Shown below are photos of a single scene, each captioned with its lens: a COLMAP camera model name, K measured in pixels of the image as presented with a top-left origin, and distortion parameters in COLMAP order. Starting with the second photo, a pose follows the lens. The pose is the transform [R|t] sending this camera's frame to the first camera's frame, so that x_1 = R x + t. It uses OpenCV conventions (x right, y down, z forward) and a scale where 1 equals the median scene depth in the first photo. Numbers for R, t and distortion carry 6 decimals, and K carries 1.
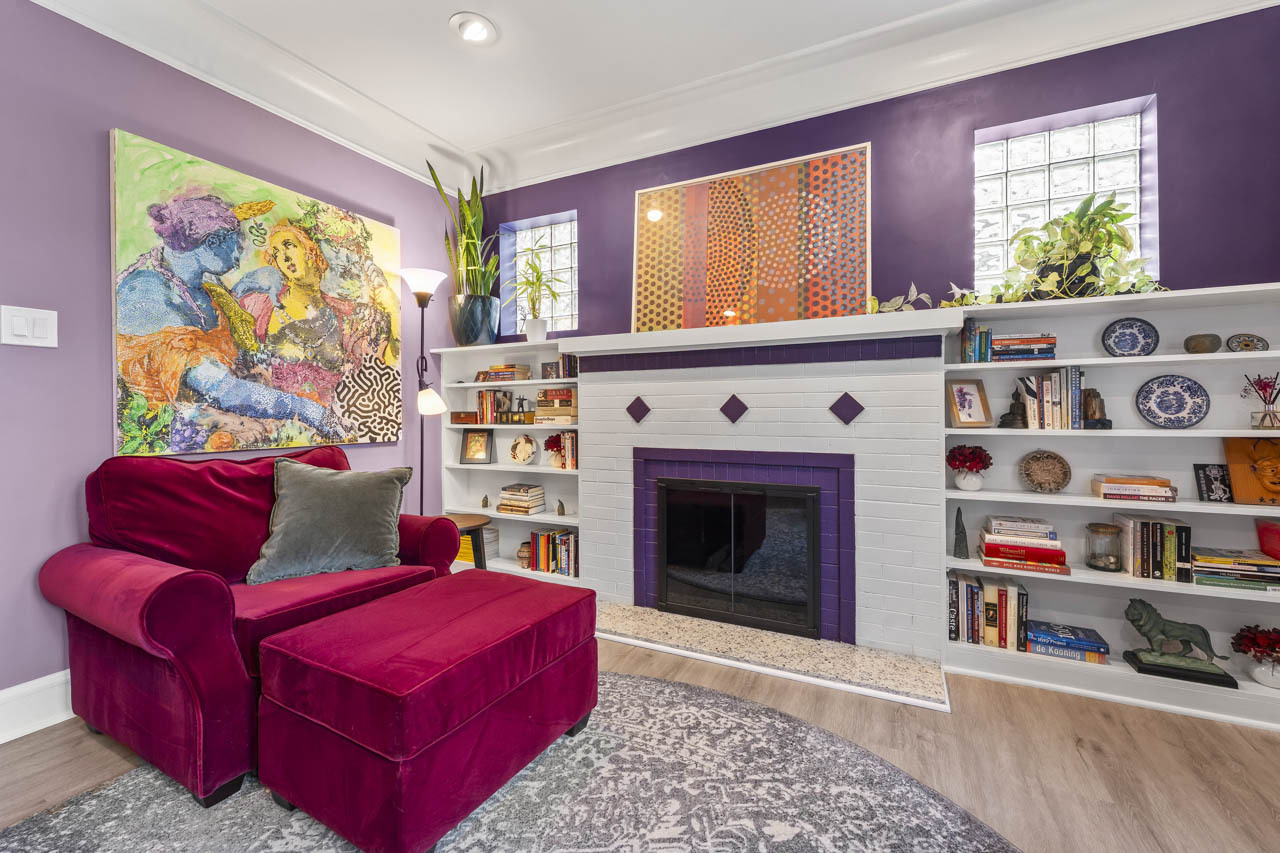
lens RADIAL K [[526.5, 0, 641.7], [0, 526.5, 411.1], [0, 0, 1]] dist [-0.000736, -0.000037]
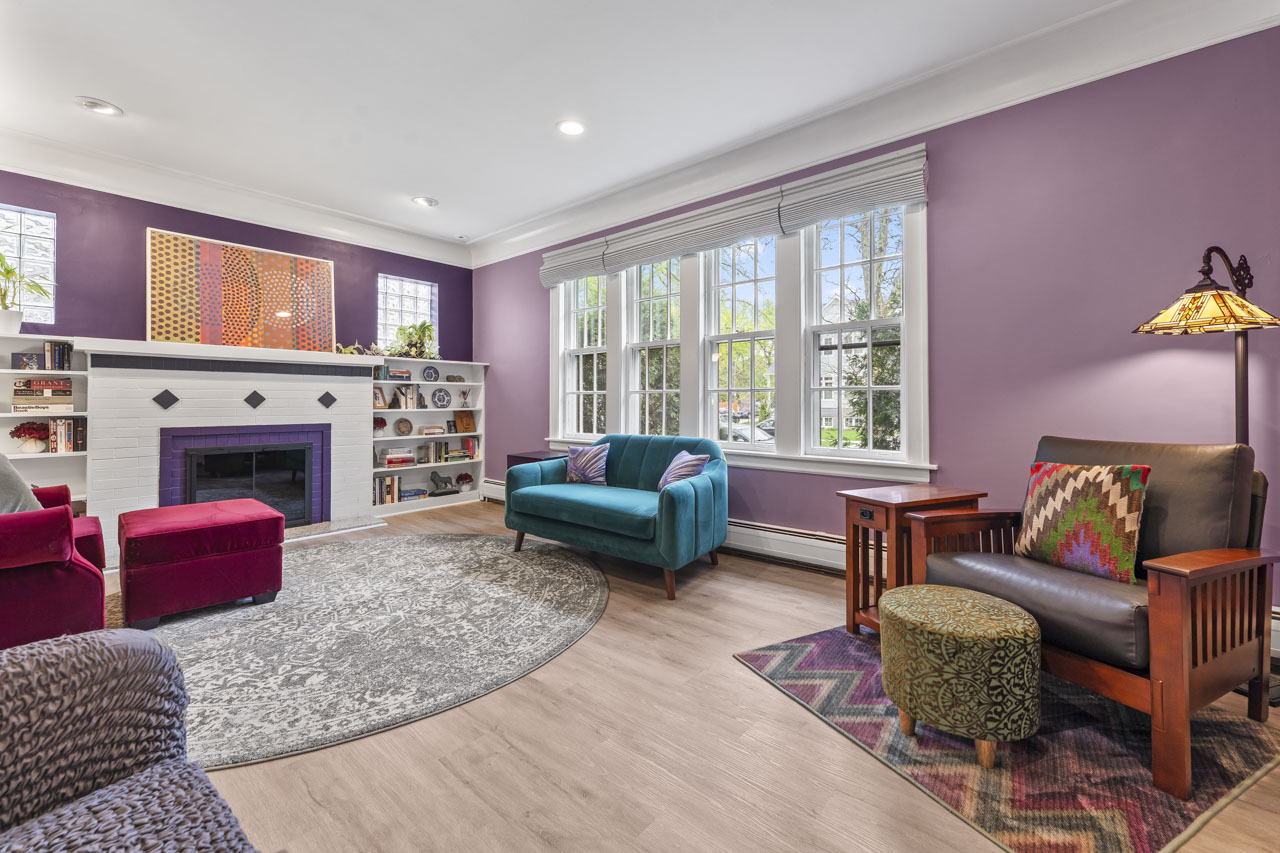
lens RADIAL K [[526.9, 0, 640.6], [0, 526.9, 397.0], [0, 0, 1]] dist [-0.001089, -0.000051]
pose [[0.257305, 0.013509, 0.966236, -1.124406], [-0.002177, 0.999908, -0.013400, 0.007342], [-0.966328, 0.001344, 0.257311, -0.578543]]
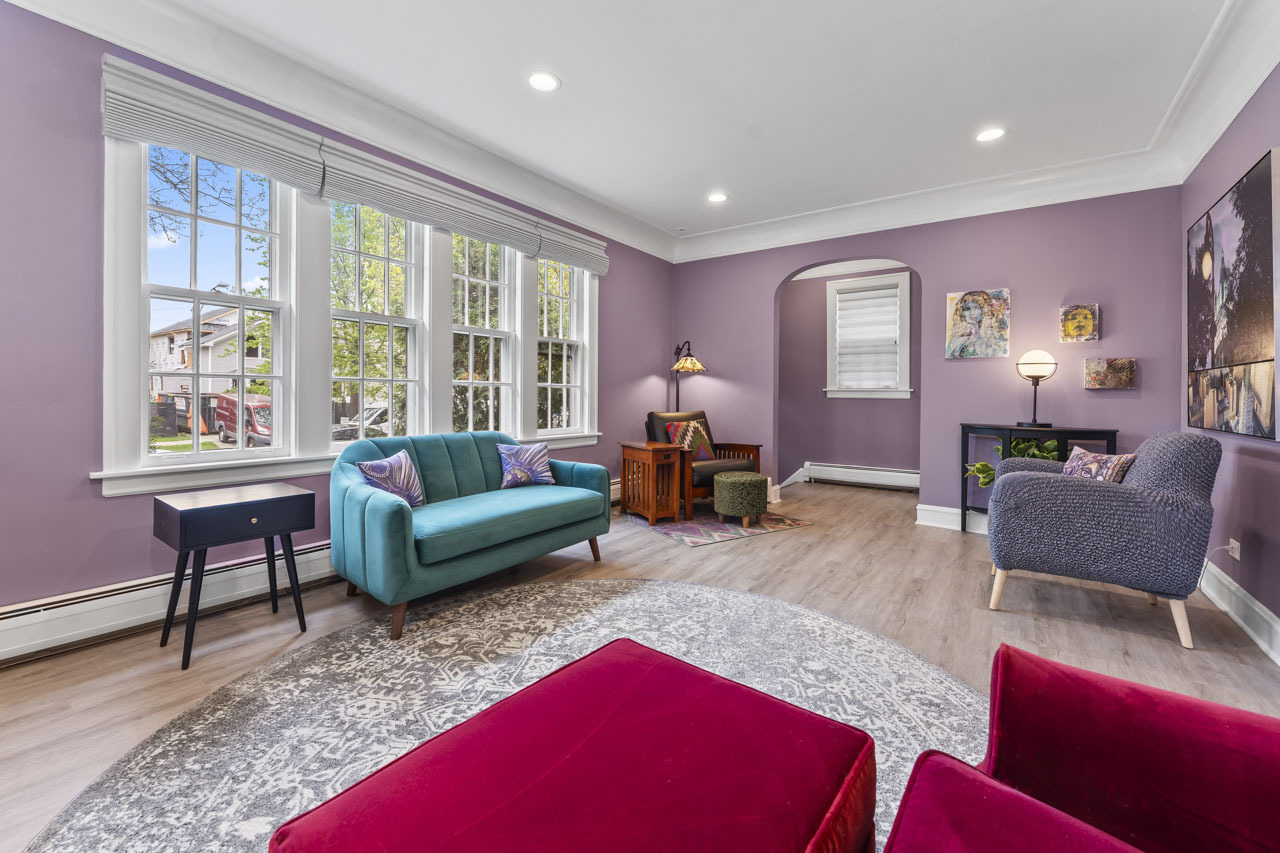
lens RADIAL K [[526.9, 0, 640.6], [0, 526.9, 397.0], [0, 0, 1]] dist [-0.001089, -0.000051]
pose [[-0.986798, -0.004520, 0.161893, -0.314470], [-0.004848, 0.999987, -0.001634, 0.008547], [-0.161884, -0.002397, -0.986807, 1.002421]]
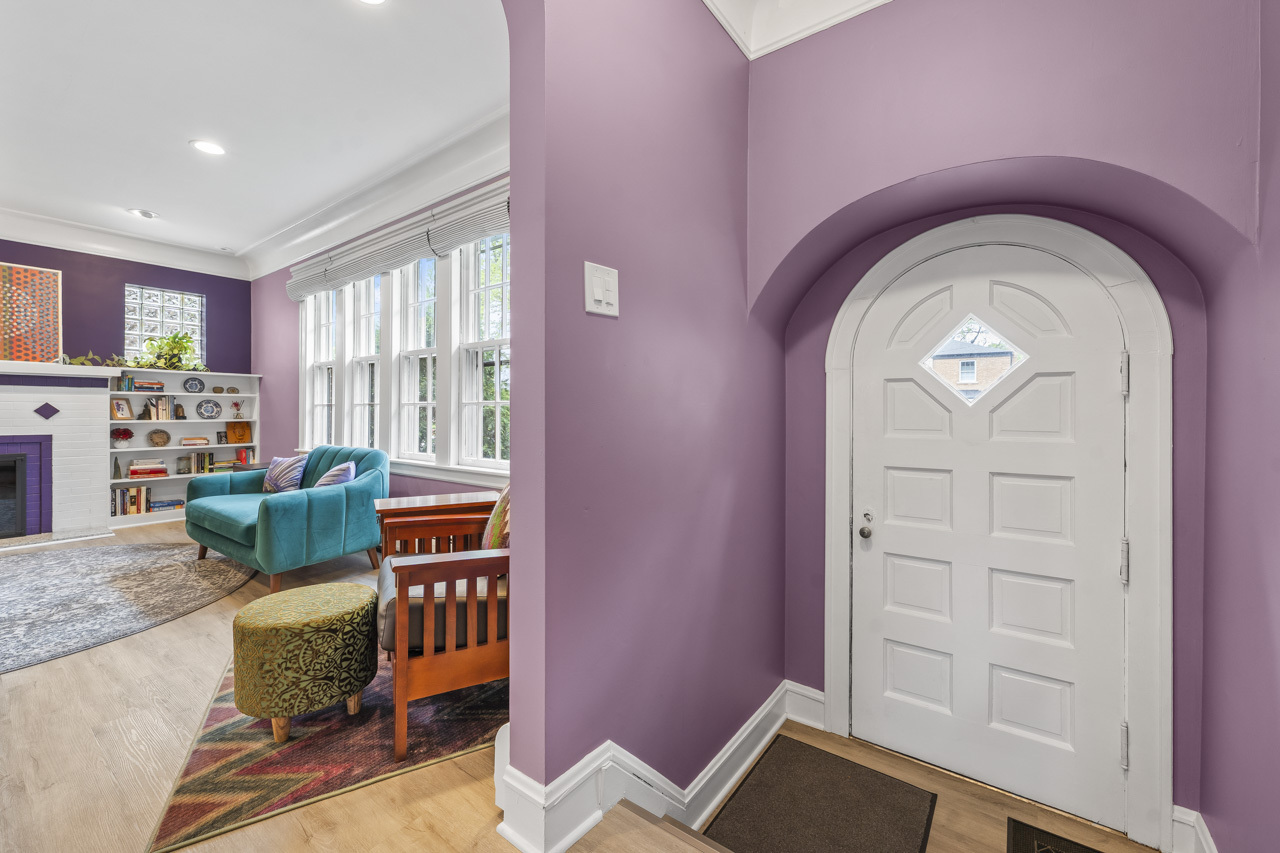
lens RADIAL K [[515.9, 0, 636.9], [0, 515.9, 413.7], [0, 0, 1]] dist [-0.000108, -0.000208]
pose [[0.186921, 0.002405, 0.982372, -1.005319], [-0.006565, 0.999978, -0.001199, -0.006094], [-0.982353, -0.006225, 0.186933, -1.395712]]
